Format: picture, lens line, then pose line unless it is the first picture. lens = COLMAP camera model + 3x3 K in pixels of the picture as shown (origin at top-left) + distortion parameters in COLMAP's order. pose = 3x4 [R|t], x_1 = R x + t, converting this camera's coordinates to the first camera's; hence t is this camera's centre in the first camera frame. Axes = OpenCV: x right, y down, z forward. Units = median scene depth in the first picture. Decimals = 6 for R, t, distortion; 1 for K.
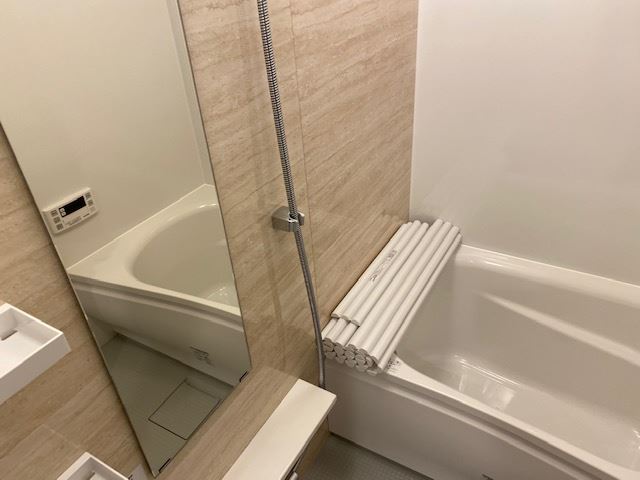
lens RADIAL K [[493.0, 0, 317.4], [0, 493.0, 242.8], [0, 0, 1]] dist [0.032994, -0.016331]
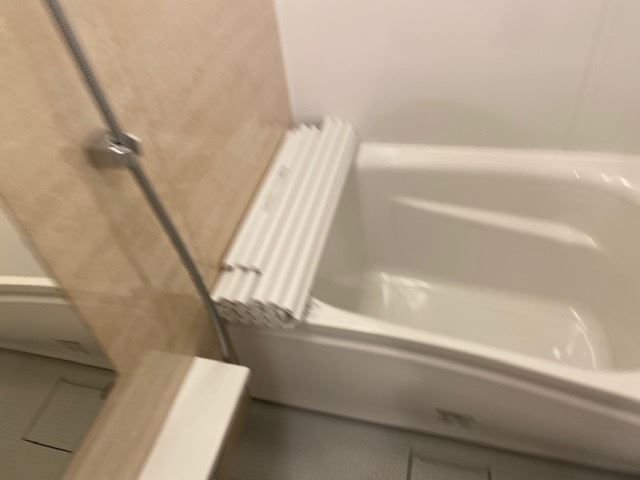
lens RADIAL K [[493.0, 0, 323.3], [0, 493.0, 244.2], [0, 0, 1]] dist [0.032994, -0.016331]
pose [[0.954216, -0.220293, 0.202341, 0.033250], [0.184438, 0.965885, 0.181793, 0.003356], [-0.235486, -0.136151, 0.962294, 0.242095]]
